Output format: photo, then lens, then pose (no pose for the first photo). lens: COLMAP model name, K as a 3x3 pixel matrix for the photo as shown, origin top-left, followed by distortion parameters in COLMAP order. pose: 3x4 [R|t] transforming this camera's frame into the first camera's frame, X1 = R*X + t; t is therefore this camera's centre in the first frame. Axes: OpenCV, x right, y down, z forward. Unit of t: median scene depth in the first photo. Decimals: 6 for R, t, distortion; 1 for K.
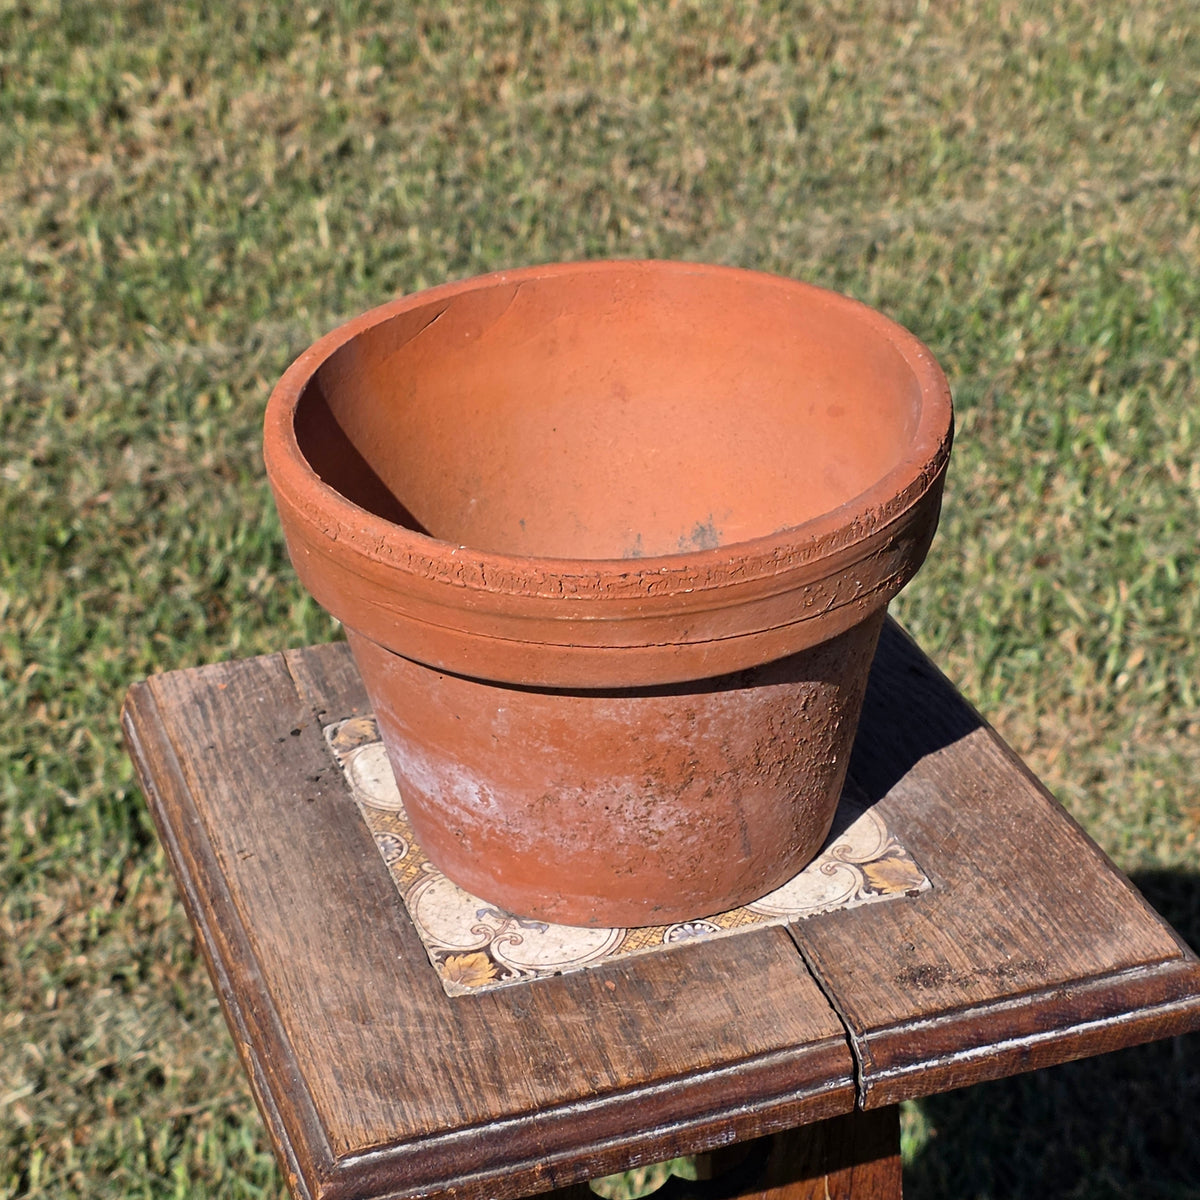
lens RADIAL K [[2719.5, 0, 600.0], [0, 2719.5, 600.0], [0, 0, 1]] dist [0.203371, -0.891630]
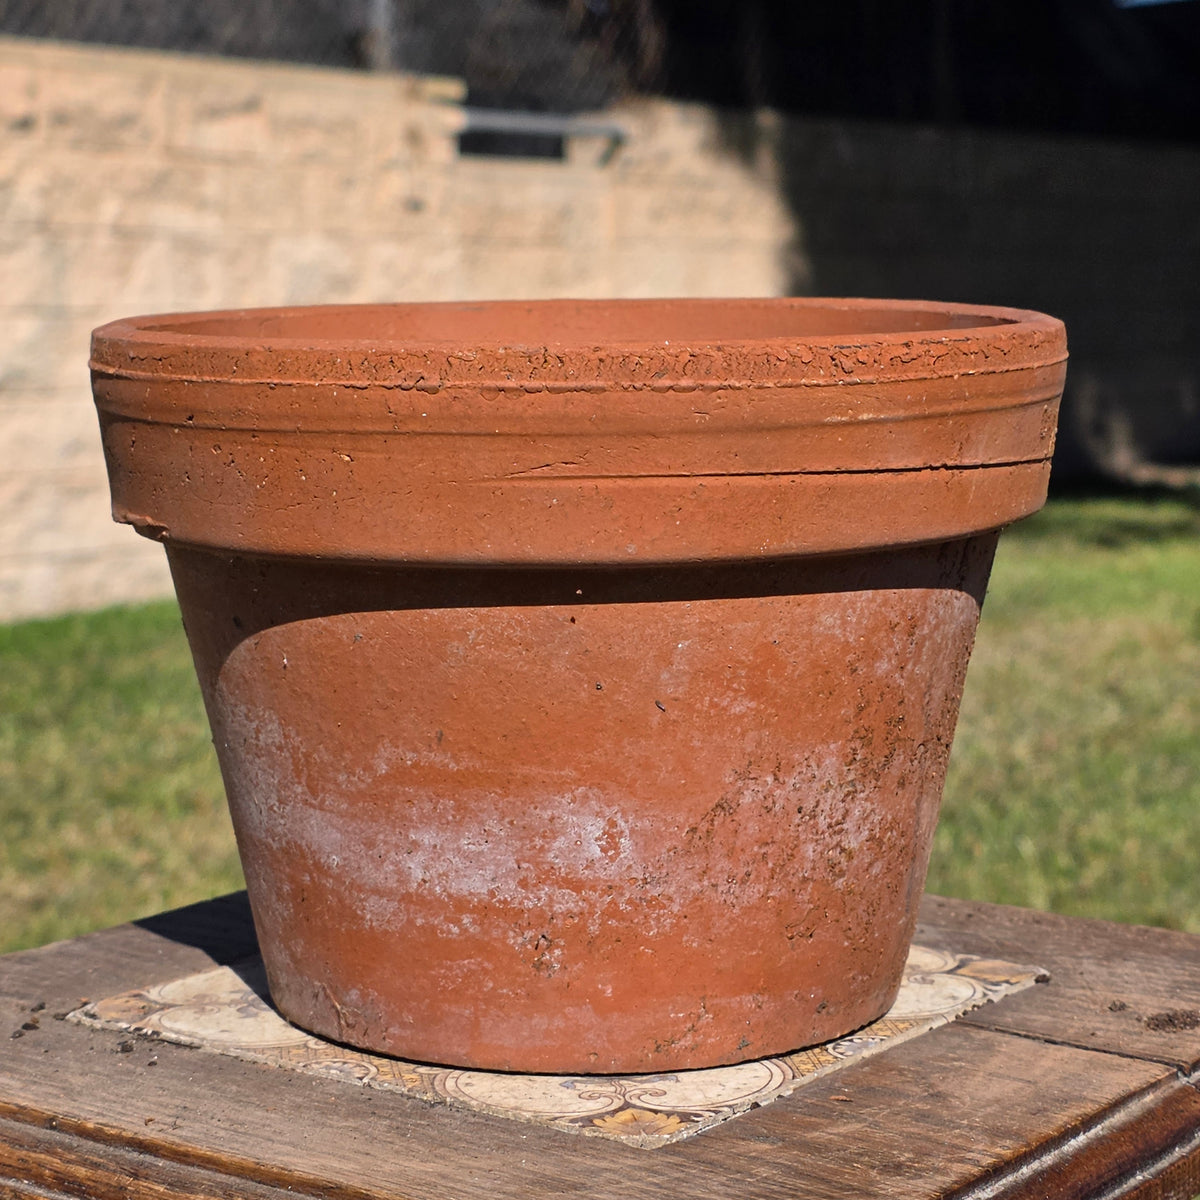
lens RADIAL K [[2719.5, 0, 600.0], [0, 2719.5, 600.0], [0, 0, 1]] dist [0.203371, -0.891630]
pose [[0.826837, -0.053106, 0.559929, -0.413153], [0.273441, 0.907917, -0.317674, 0.229813], [-0.491499, 0.415772, 0.765220, 0.484216]]
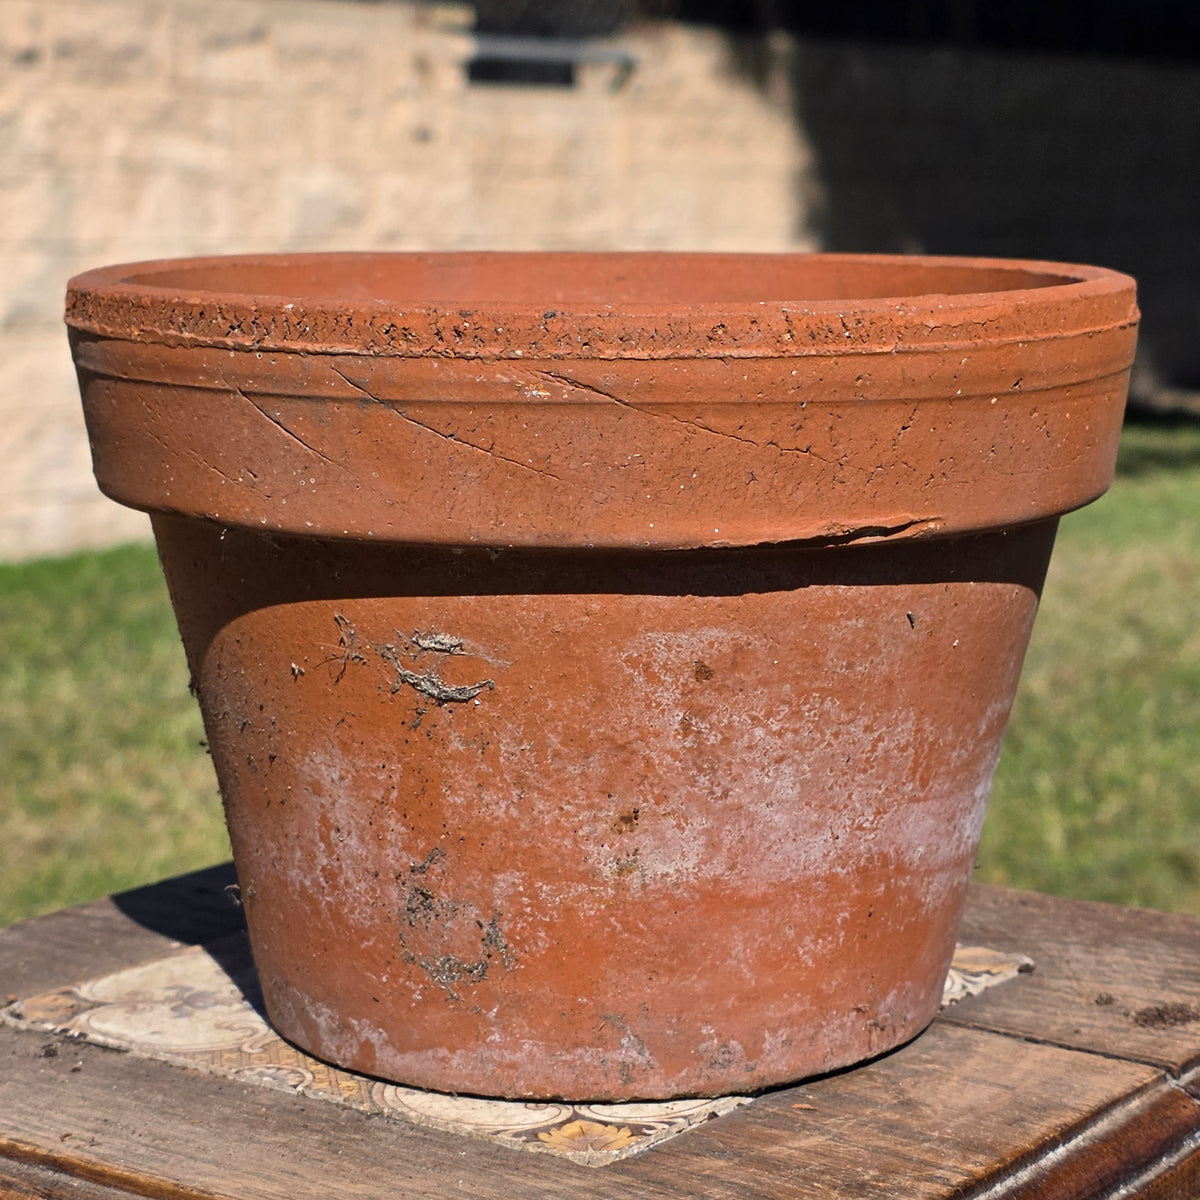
lens RADIAL K [[2719.5, 0, 600.0], [0, 2719.5, 600.0], [0, 0, 1]] dist [0.203371, -0.891630]
pose [[0.831018, -0.074846, 0.551187, -0.370870], [0.278730, 0.913556, -0.296184, 0.210207], [-0.481372, 0.399767, 0.780044, 0.506464]]
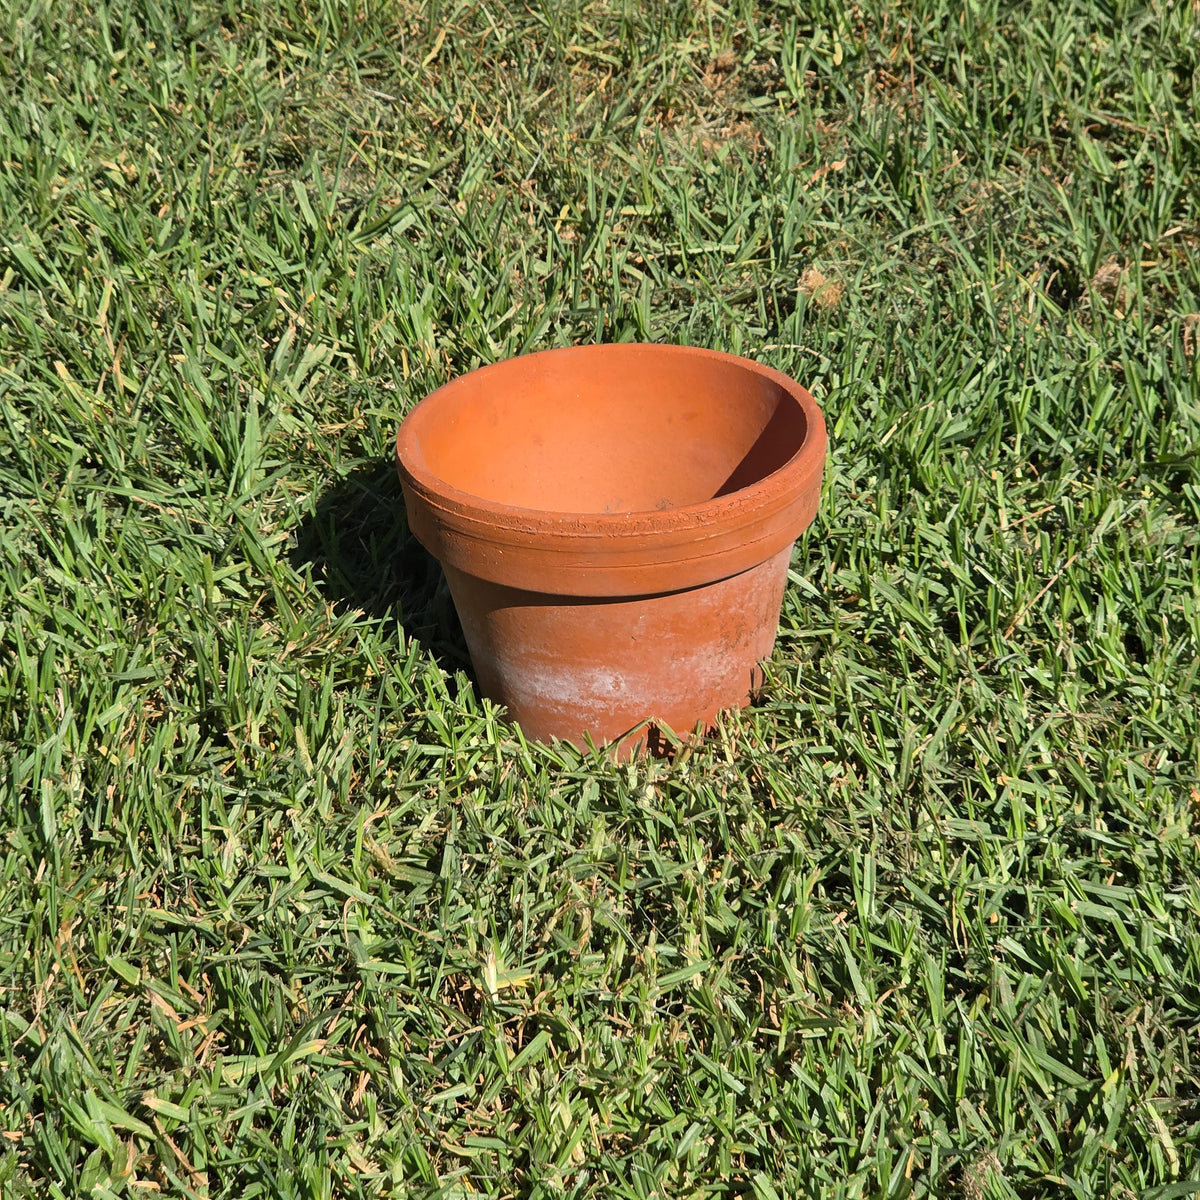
lens RADIAL K [[2719.5, 0, 600.0], [0, 2719.5, 600.0], [0, 0, 1]] dist [0.203371, -0.891630]
pose [[0.876772, -0.236265, 0.418868, -0.710237], [0.264373, 0.964375, -0.009421, 0.038089], [-0.401720, 0.118998, 0.907998, -0.440480]]
